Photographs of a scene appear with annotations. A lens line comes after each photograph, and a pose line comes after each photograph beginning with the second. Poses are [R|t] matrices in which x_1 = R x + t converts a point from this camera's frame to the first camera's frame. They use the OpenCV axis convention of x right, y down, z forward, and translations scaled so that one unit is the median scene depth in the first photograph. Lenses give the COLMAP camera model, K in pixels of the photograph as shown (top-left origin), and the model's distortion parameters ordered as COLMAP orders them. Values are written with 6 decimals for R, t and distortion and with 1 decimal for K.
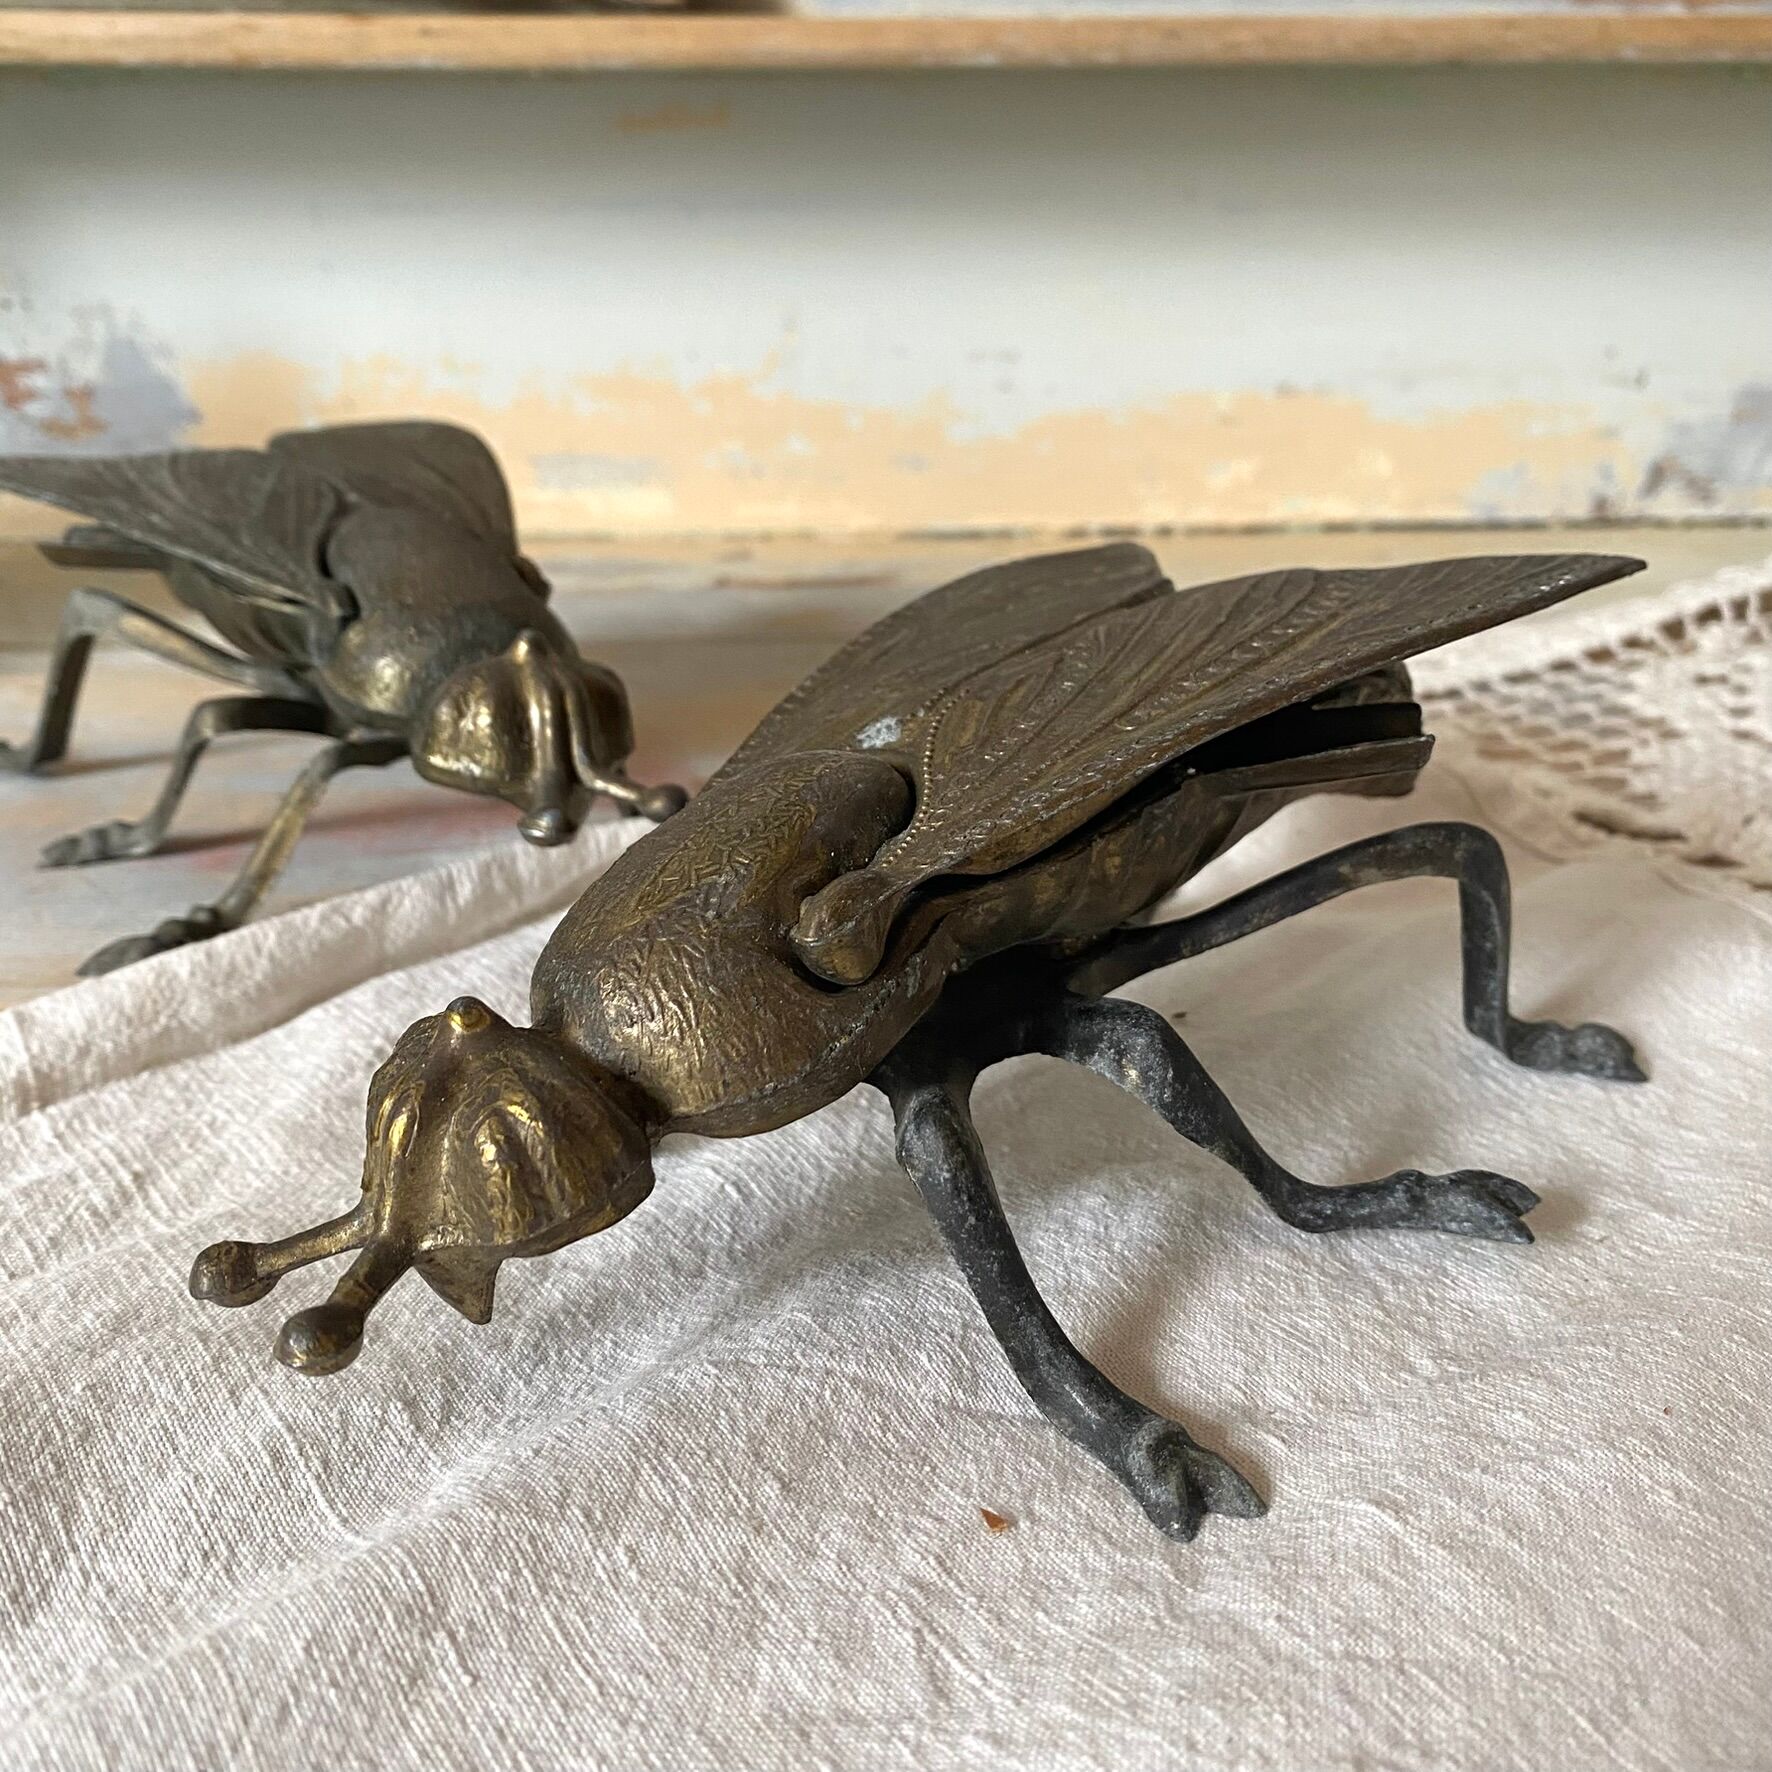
lens RADIAL K [[1859.4, 0, 905.3], [0, 1859.4, 785.4], [0, 0, 1]] dist [-0.024134, 0.000000]
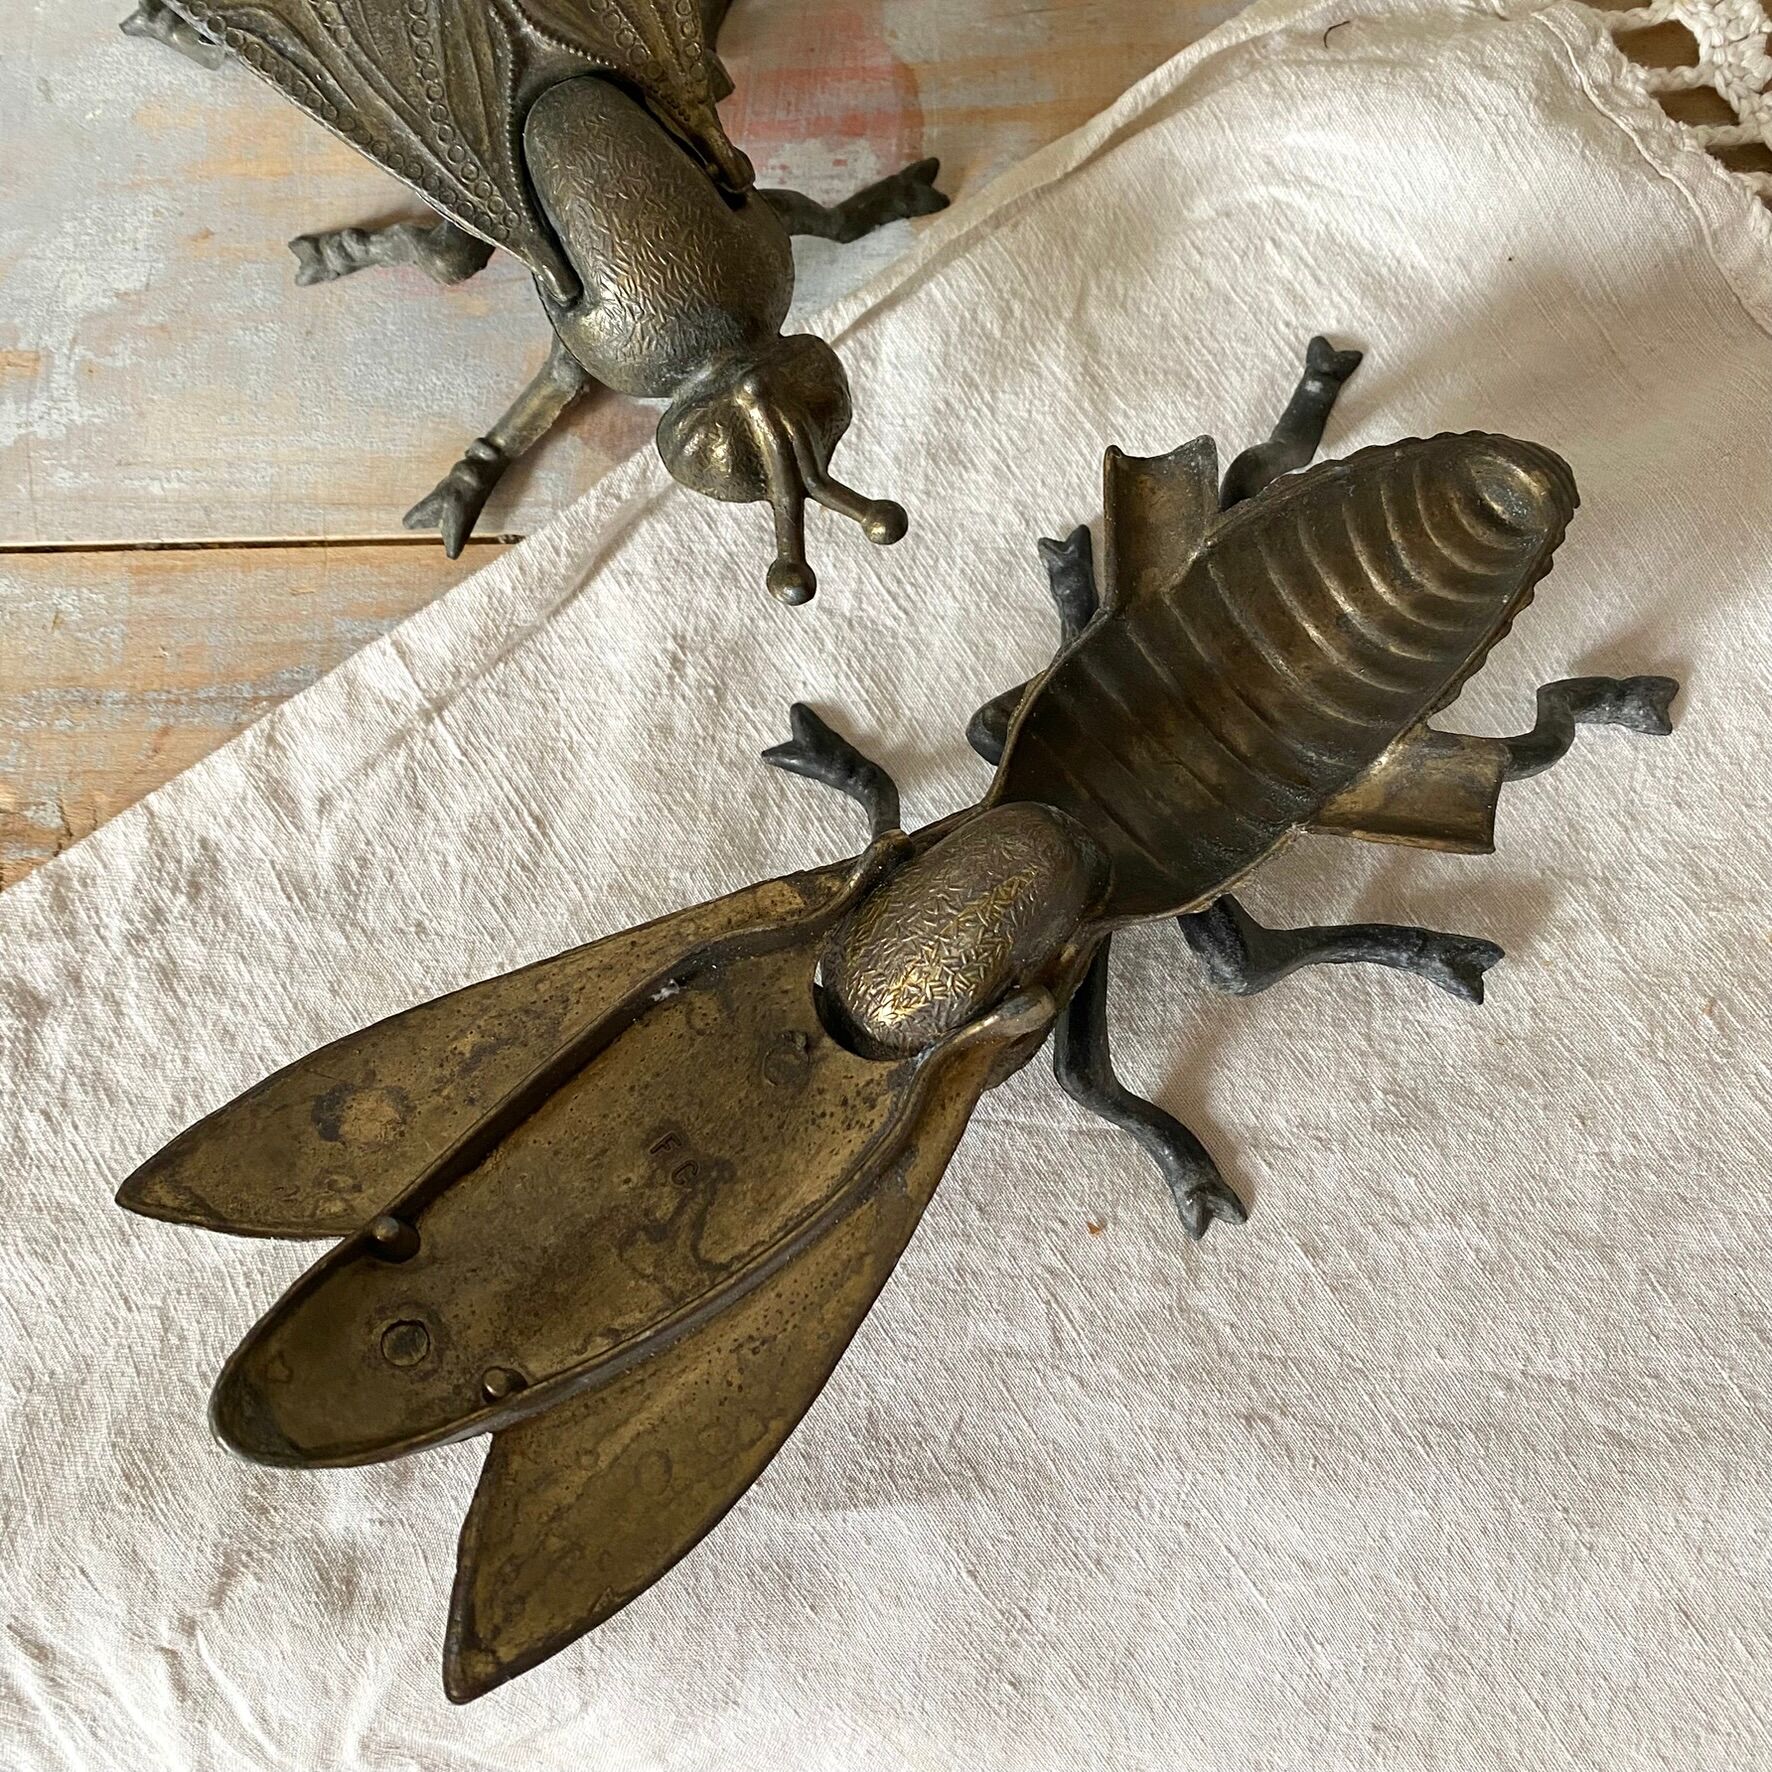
lens RADIAL K [[1860.1, 0, 883.0], [0, 1860.1, 890.8], [0, 0, 1]] dist [-0.014144, 0.000000]
pose [[0.994678, 0.068191, -0.077238, -0.040887], [0.036403, 0.468707, 0.882603, -1.334826], [0.096387, -0.880718, 0.463730, 0.396984]]
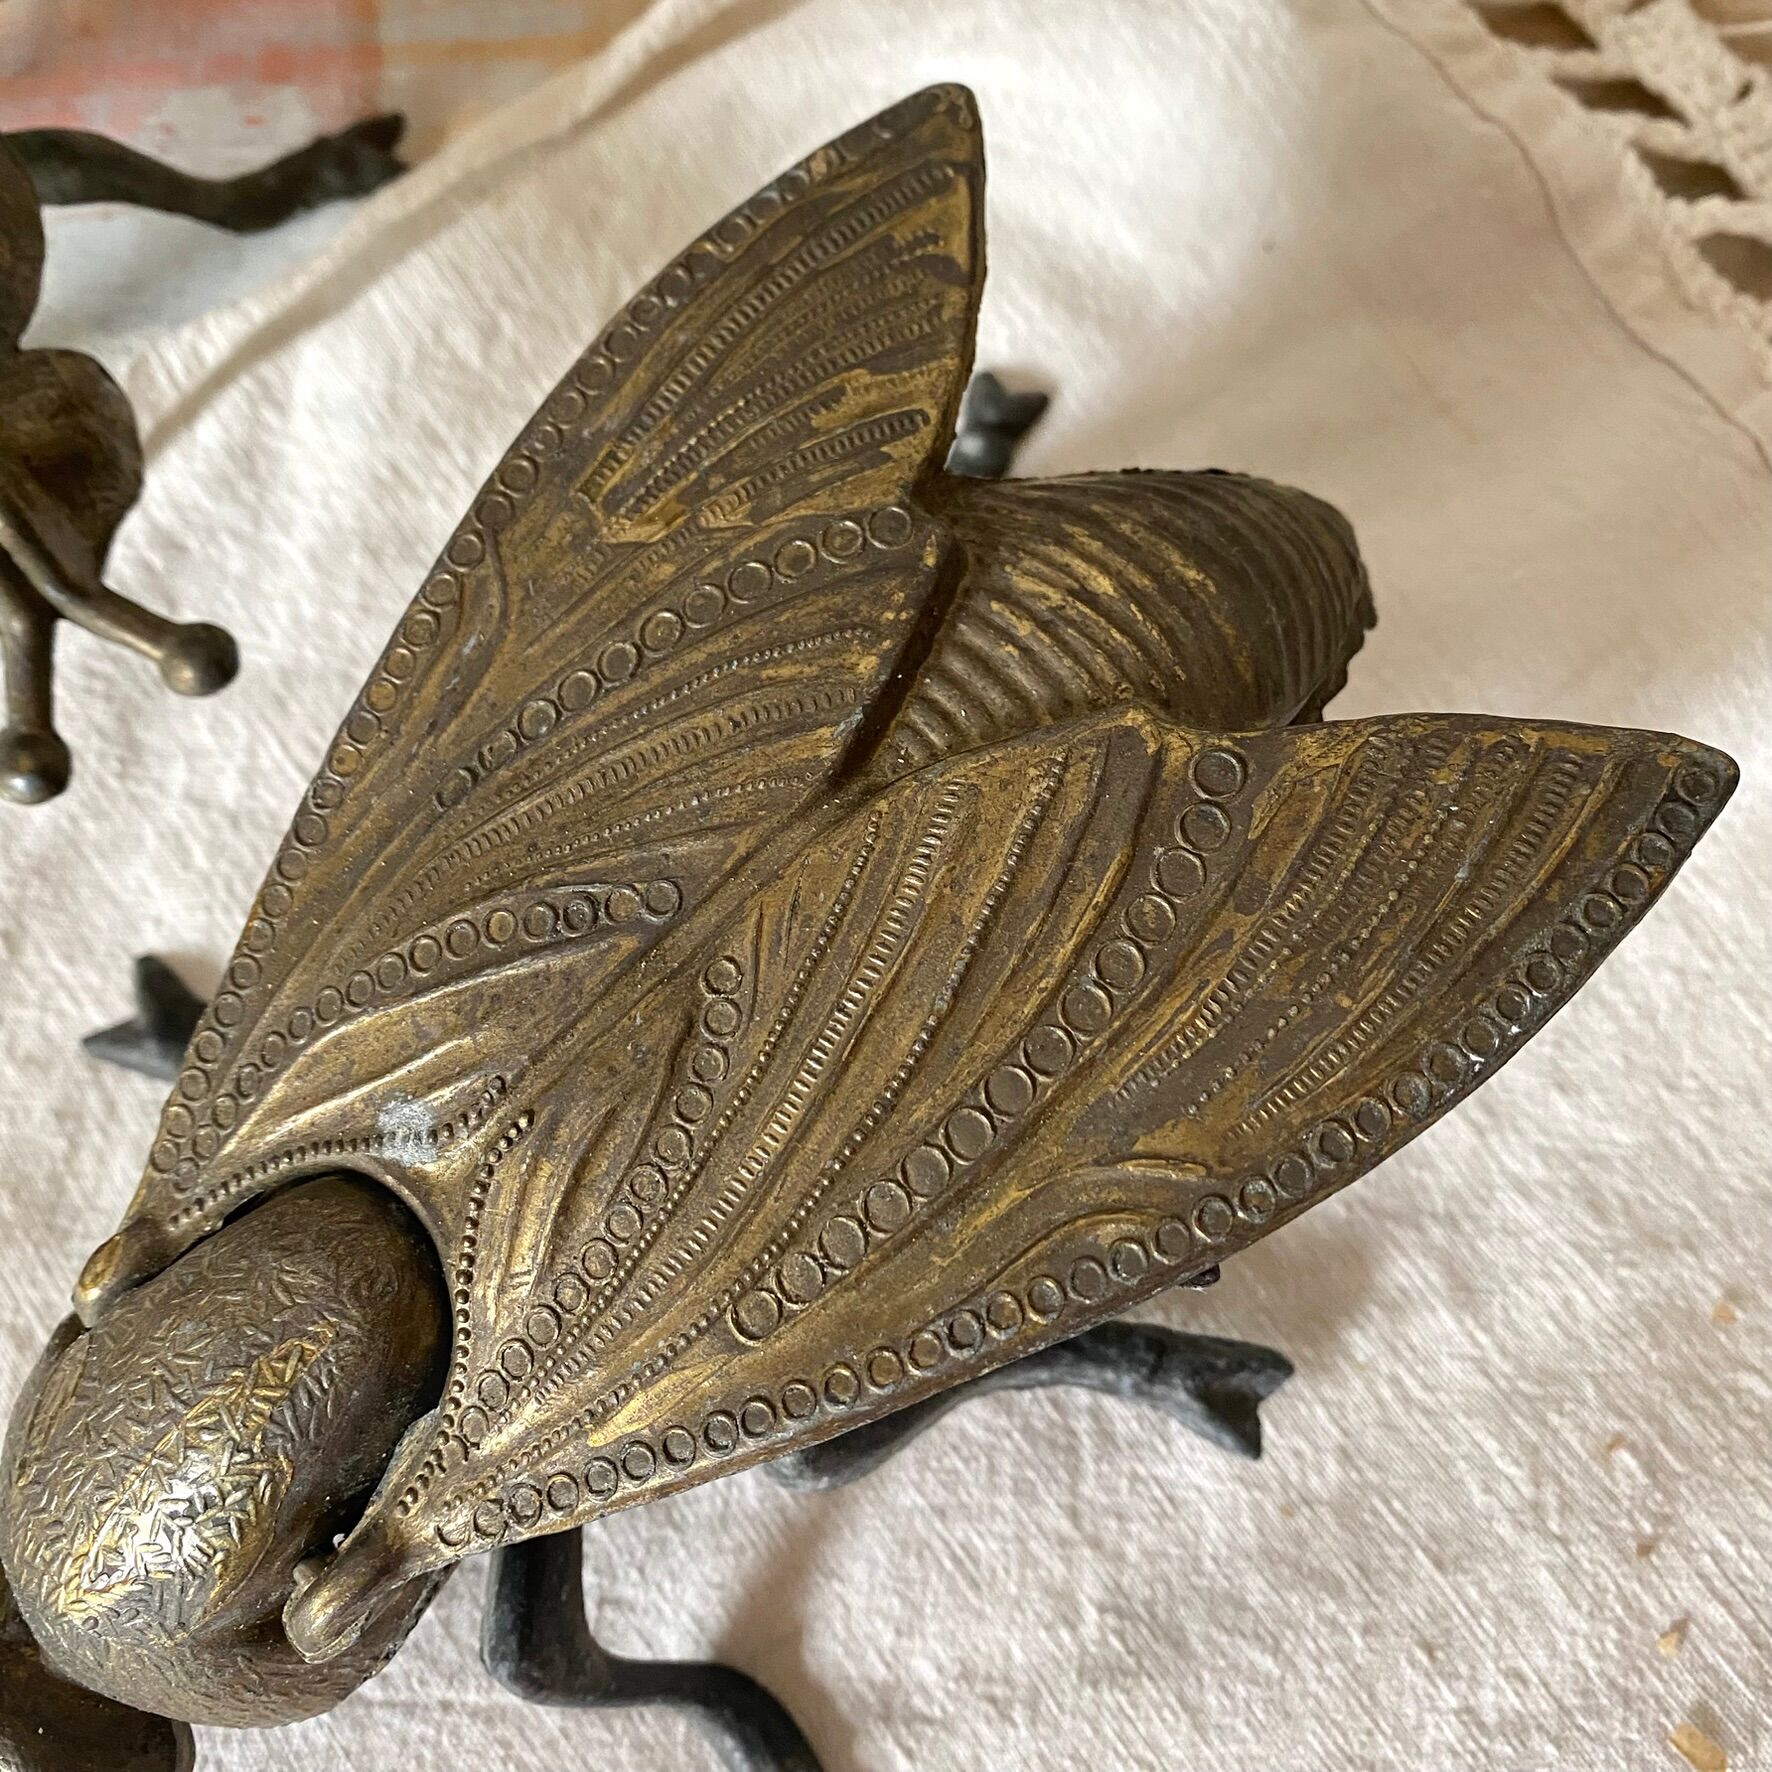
lens RADIAL K [[1860.1, 0, 908.6], [0, 1860.1, 893.3], [0, 0, 1]] dist [-0.014144, 0.000000]
pose [[0.998932, 0.043184, -0.016458, 0.203957], [-0.009278, 0.536273, 0.843993, -0.756785], [0.045273, -0.842939, 0.536101, 0.871041]]
